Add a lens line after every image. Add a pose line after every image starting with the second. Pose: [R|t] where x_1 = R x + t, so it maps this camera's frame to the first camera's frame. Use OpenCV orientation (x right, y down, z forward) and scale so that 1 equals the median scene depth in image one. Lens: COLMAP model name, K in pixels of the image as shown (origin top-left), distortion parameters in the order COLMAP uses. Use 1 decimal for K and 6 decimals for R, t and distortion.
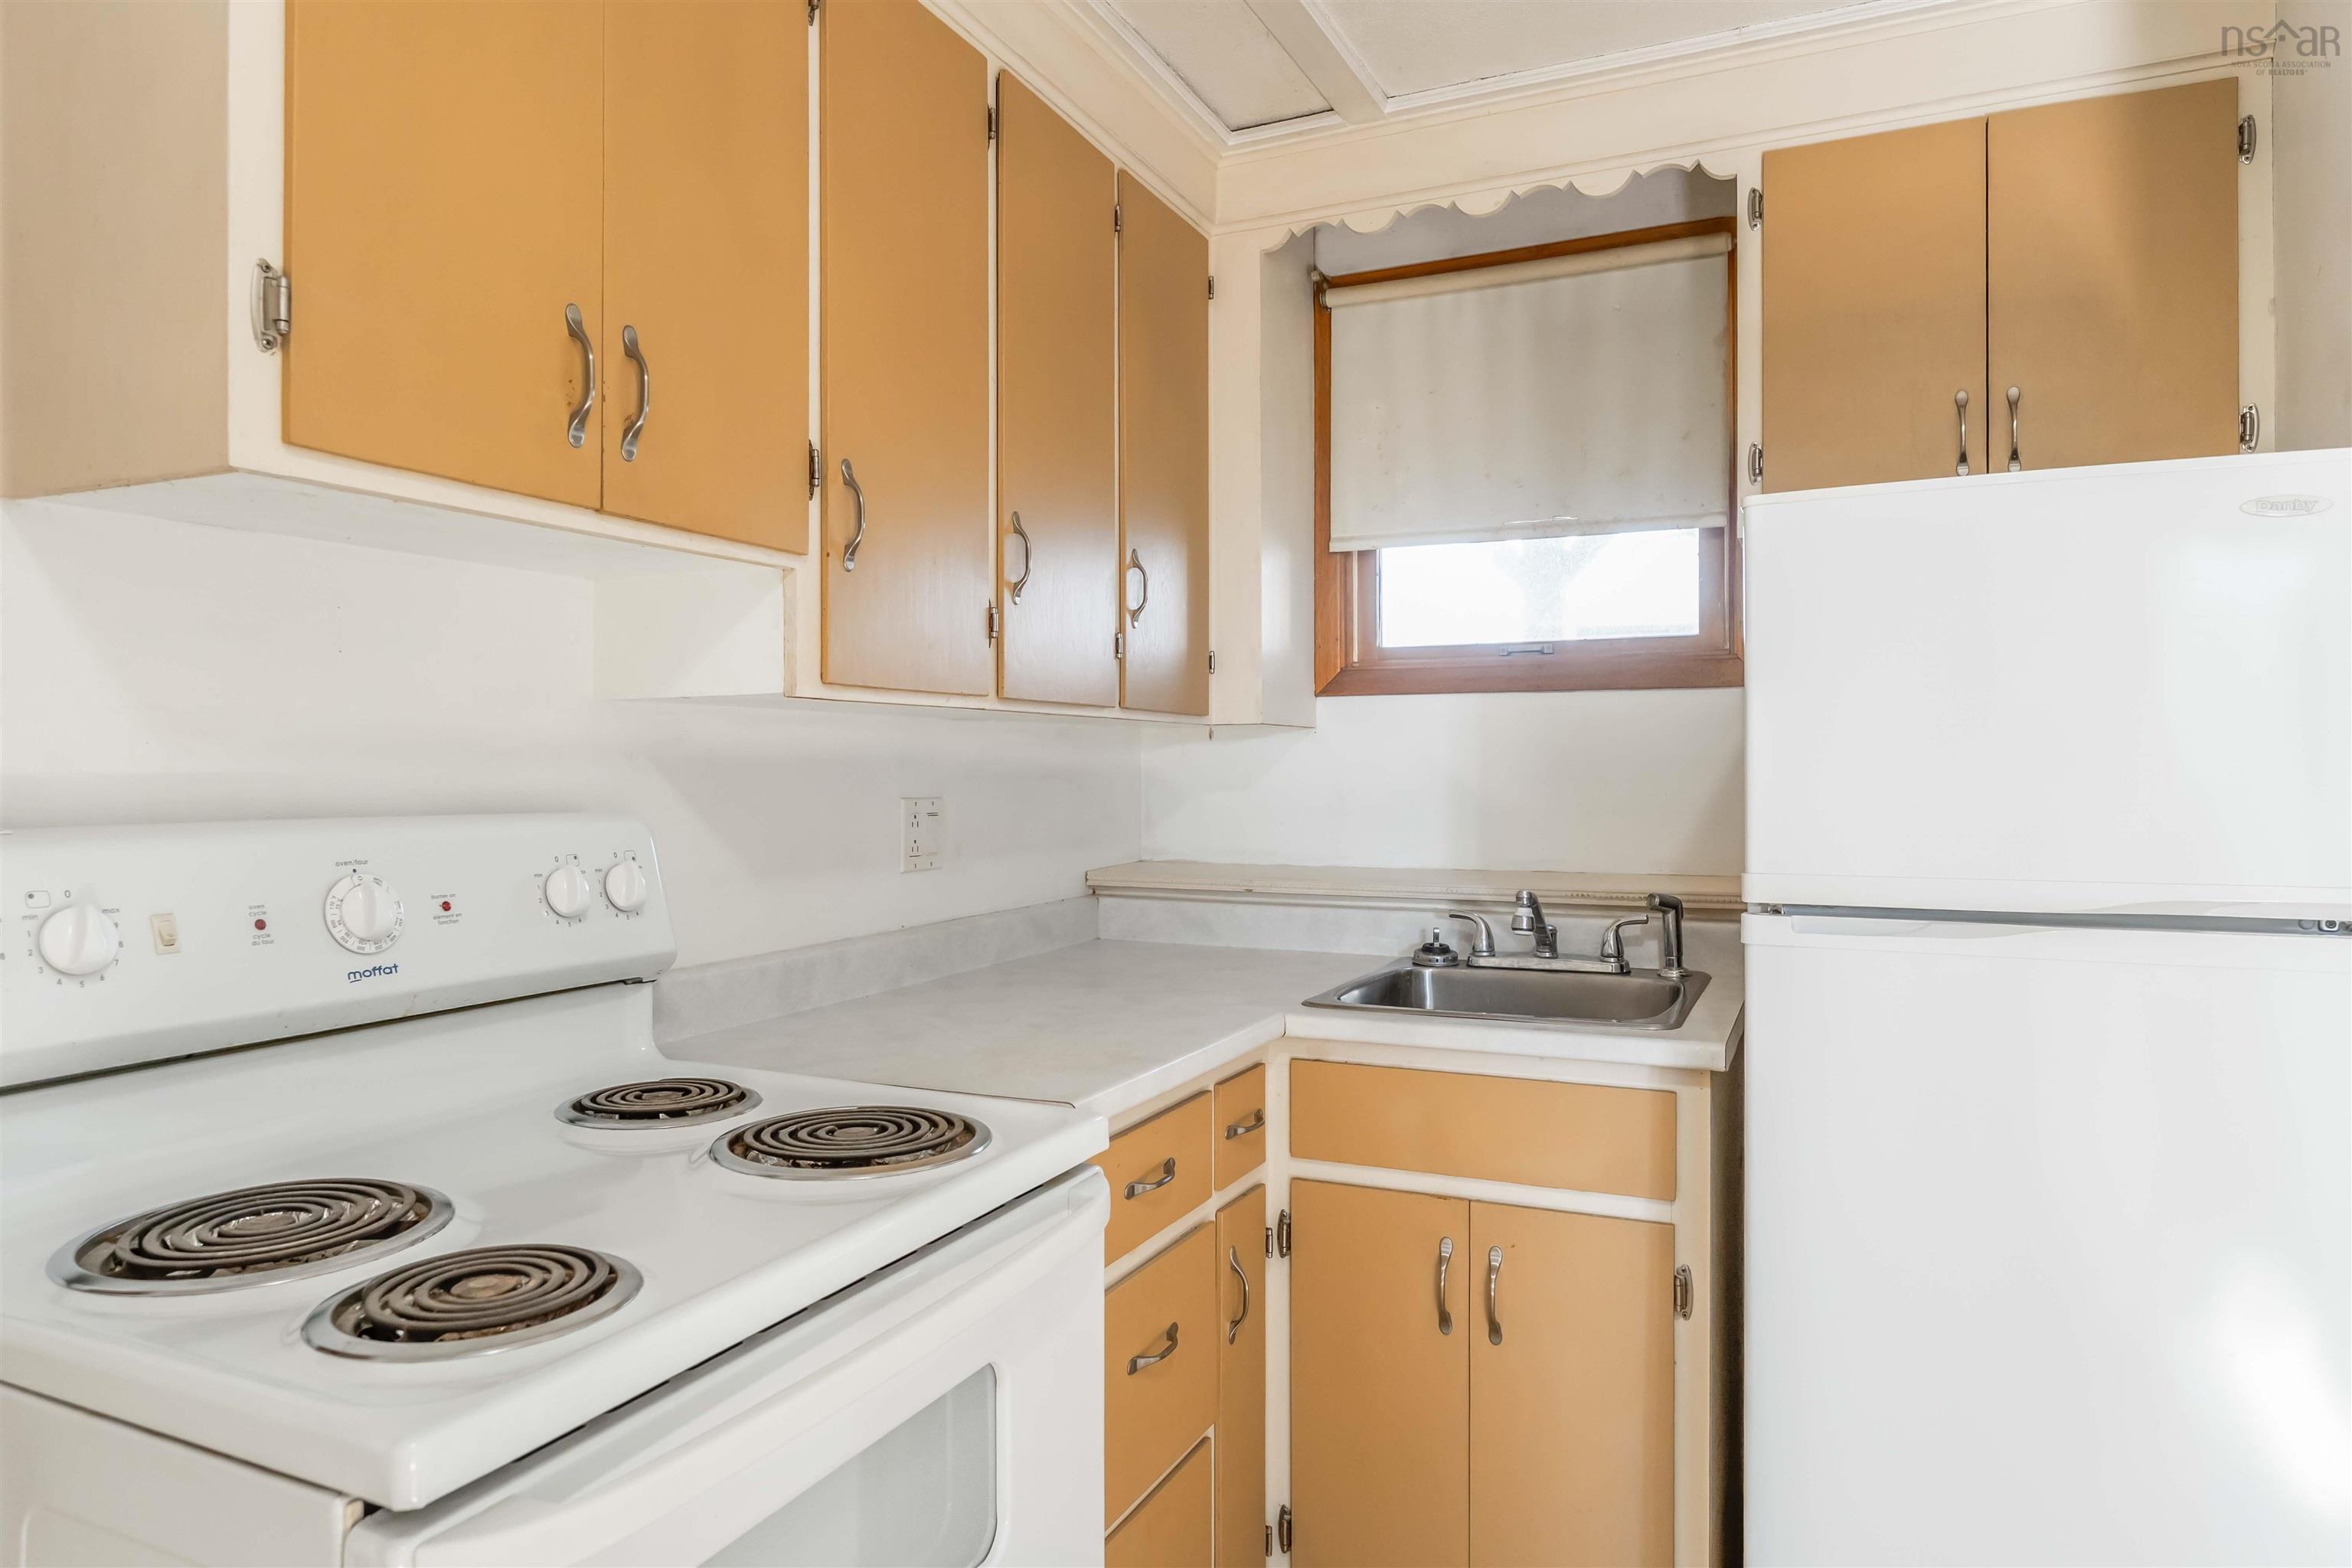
lens RADIAL K [[1453.8, 0, 1181.6], [0, 1453.8, 765.4], [0, 0, 1]] dist [-0.008299, 0.000953]
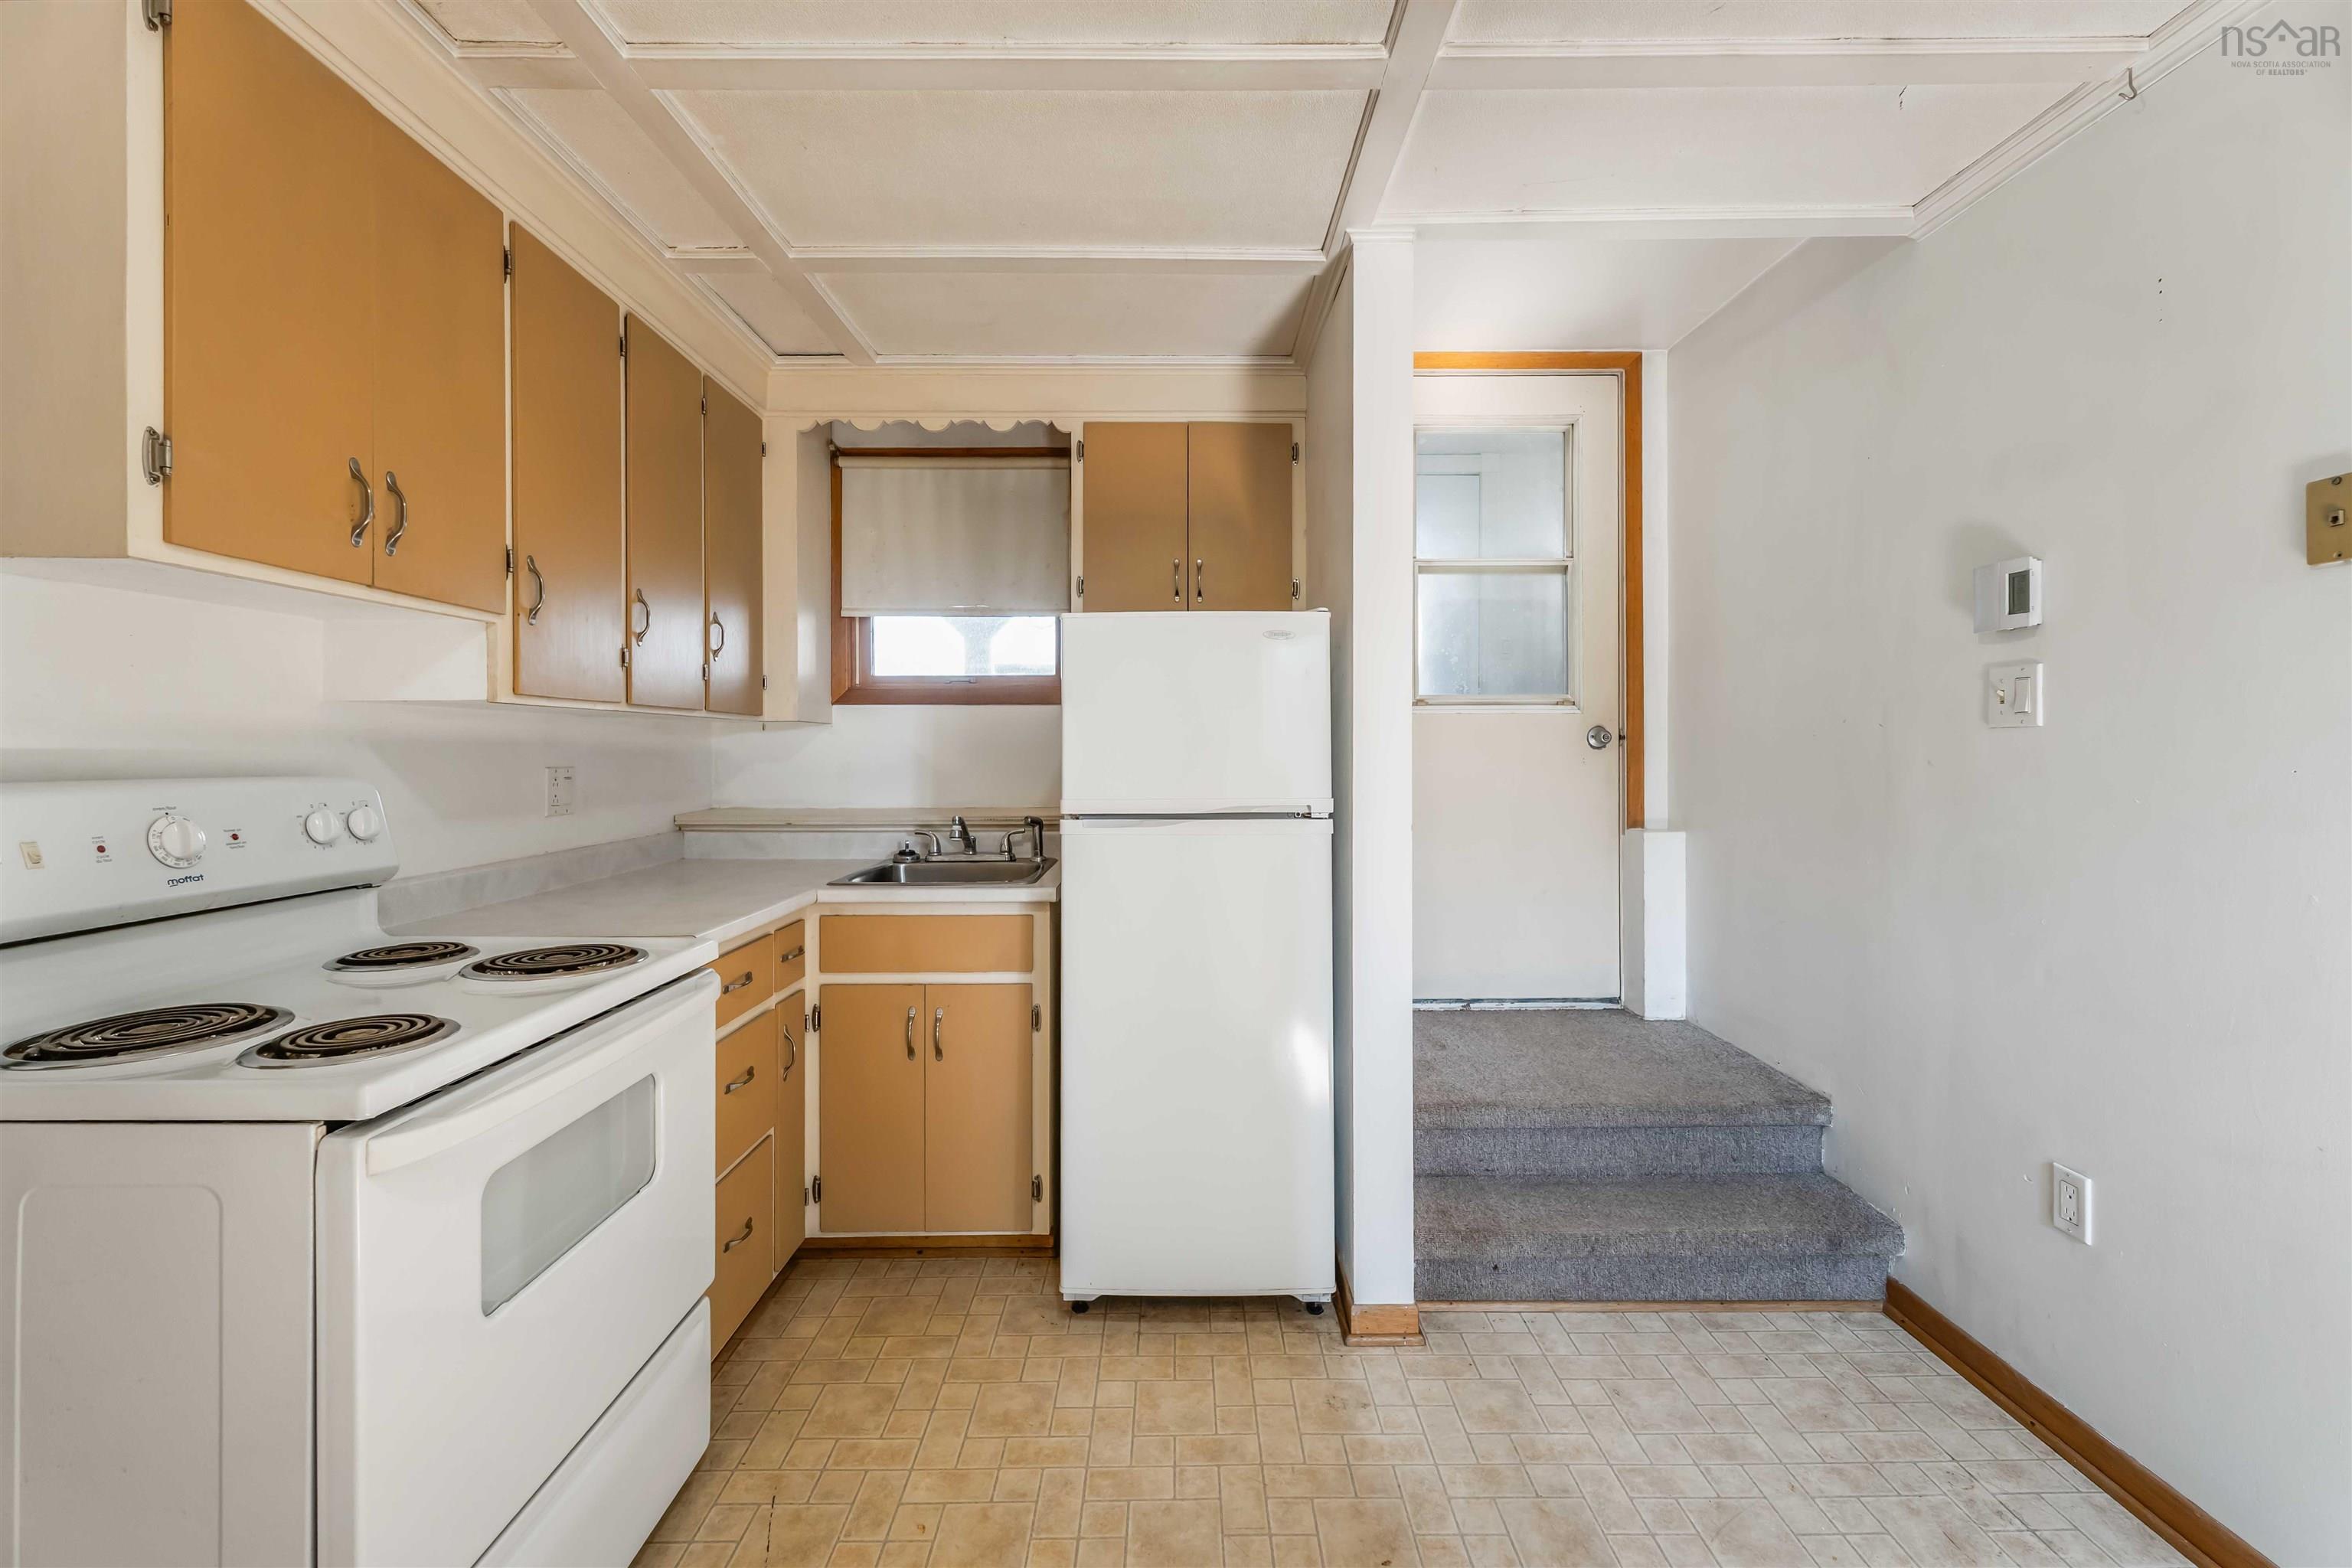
lens RADIAL K [[996.4, 0, 1182.4], [0, 996.4, 755.4], [0, 0, 1]] dist [0.007649, 0.000125]
pose [[0.905410, -0.001395, 0.424535, -0.040575], [-0.001391, 0.999979, 0.006251, 0.002896], [-0.424535, -0.006251, 0.905390, -0.271423]]
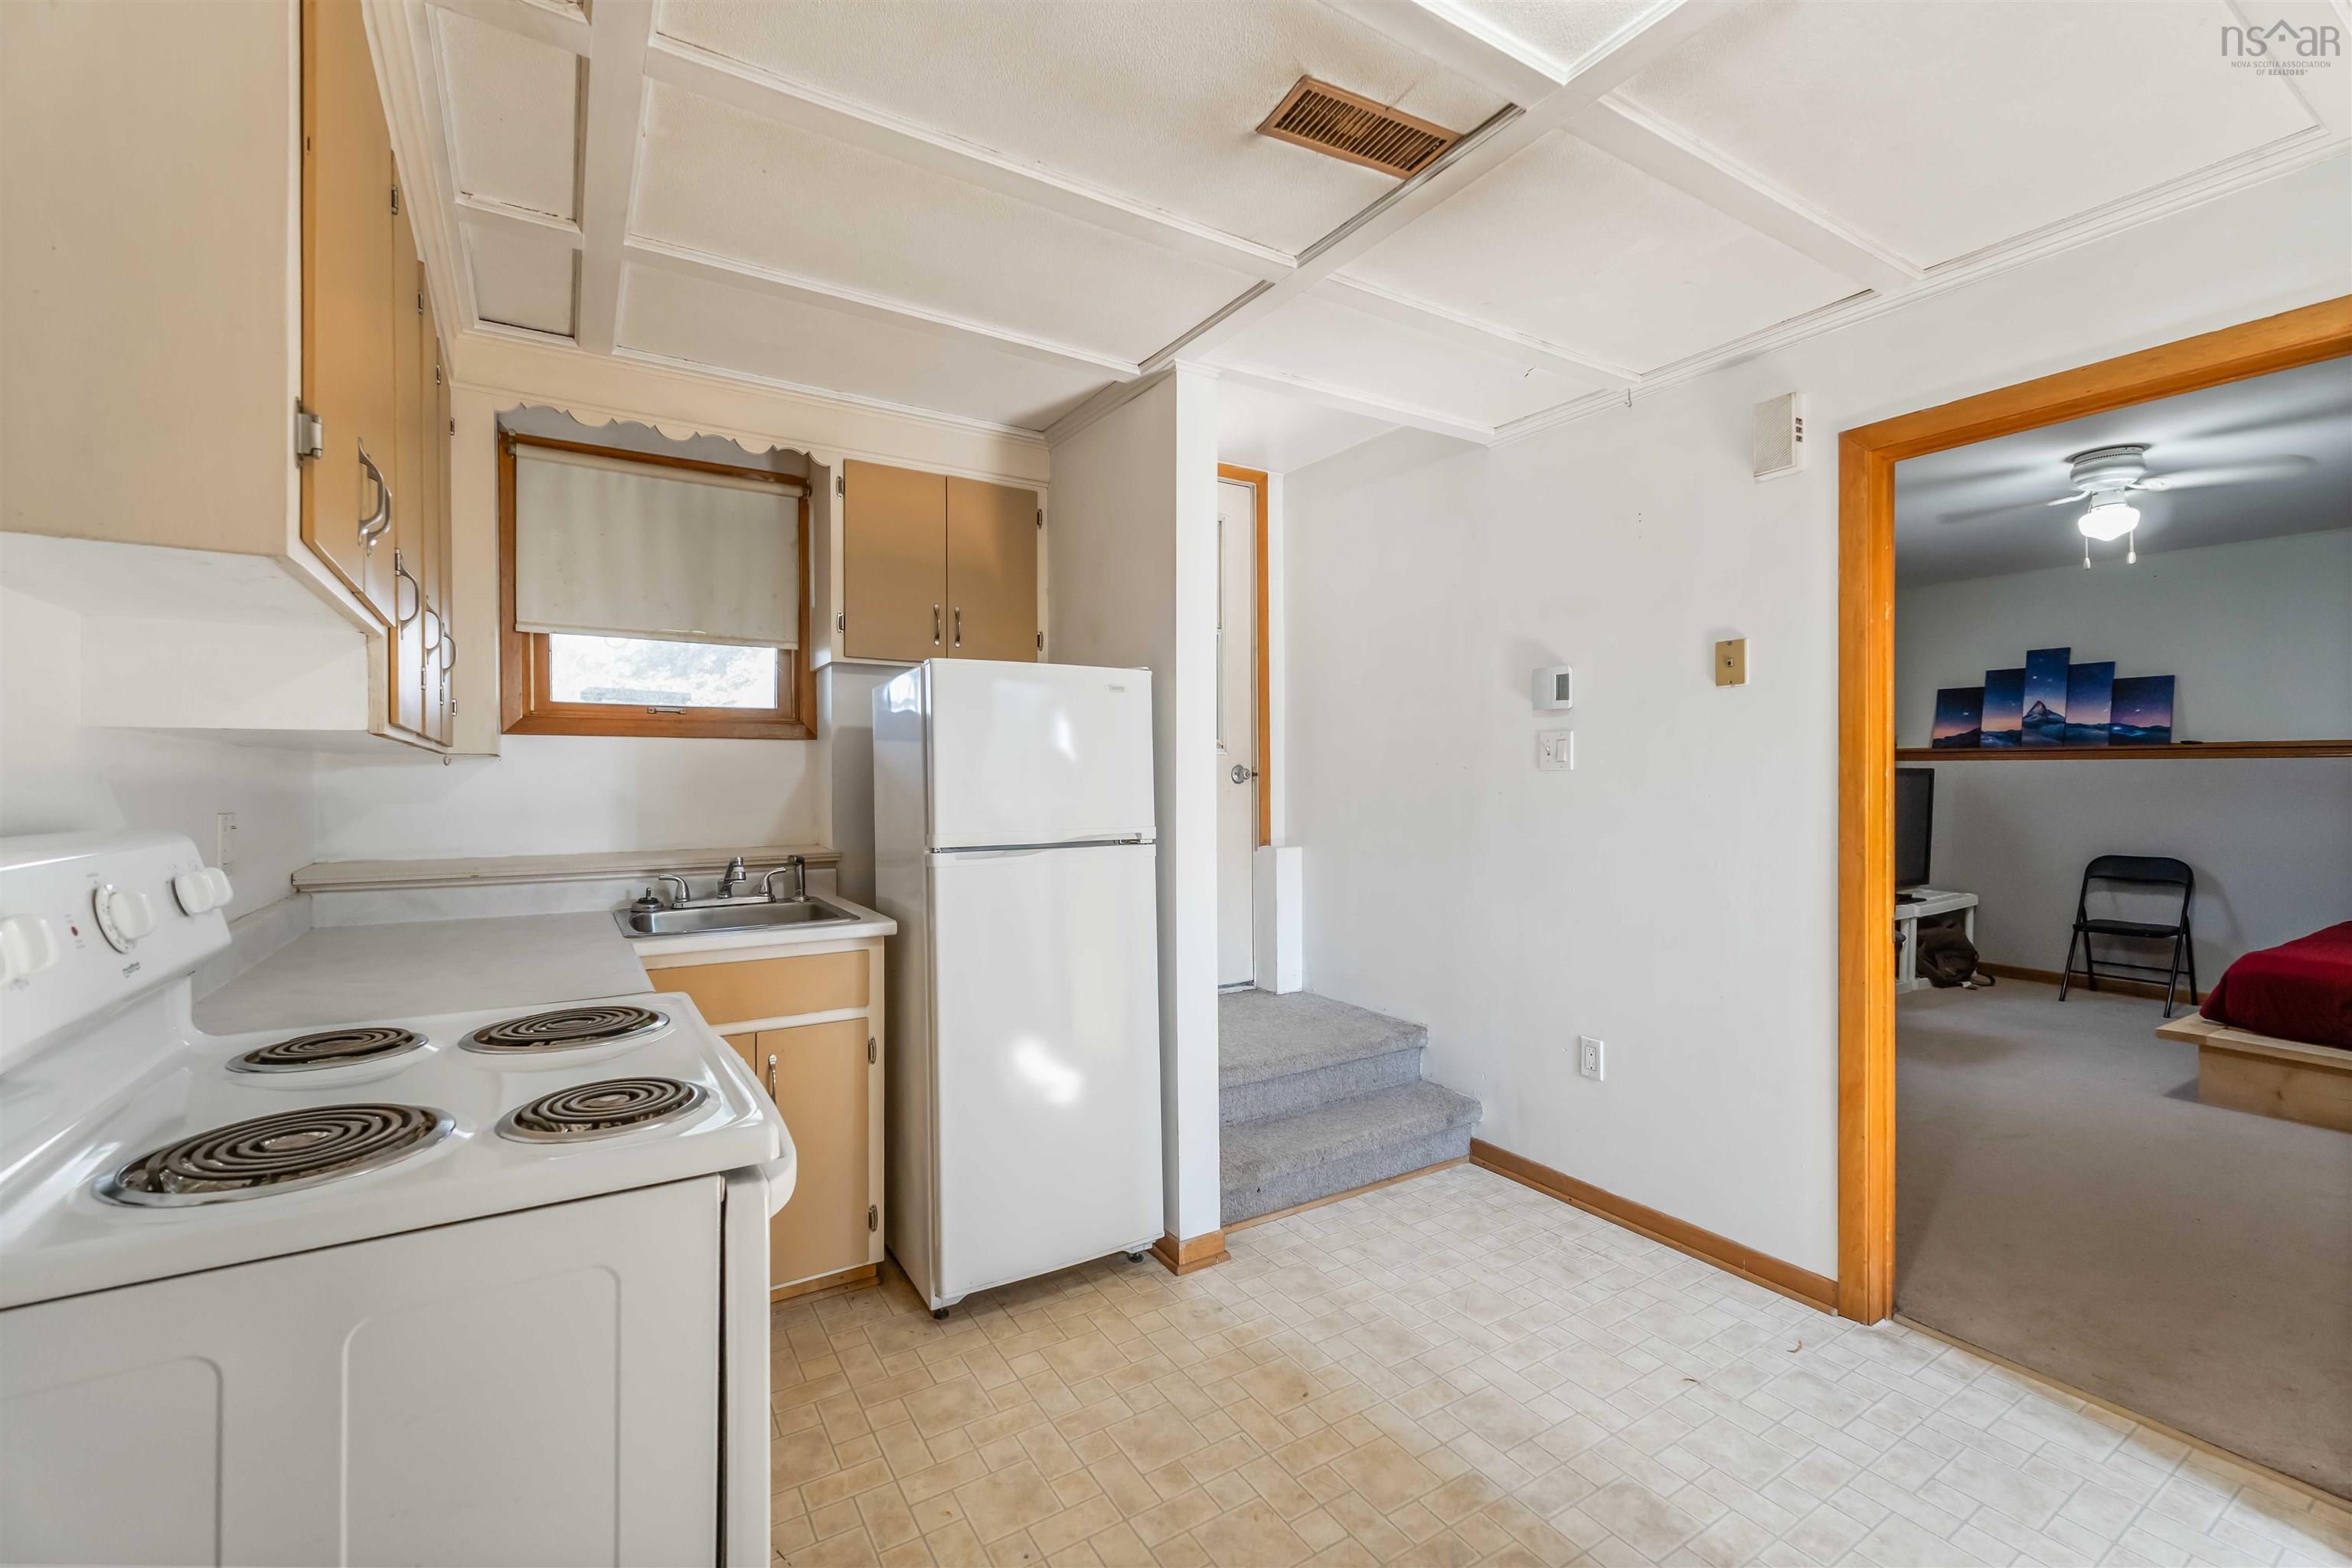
lens RADIAL K [[996.4, 0, 1175.6], [0, 996.4, 786.8], [0, 0, 1]] dist [0.007649, 0.000125]
pose [[0.546277, -0.005024, 0.837590, -0.529768], [0.000916, 0.999985, 0.005400, -0.002993], [-0.837604, -0.002182, 0.546273, -0.082550]]
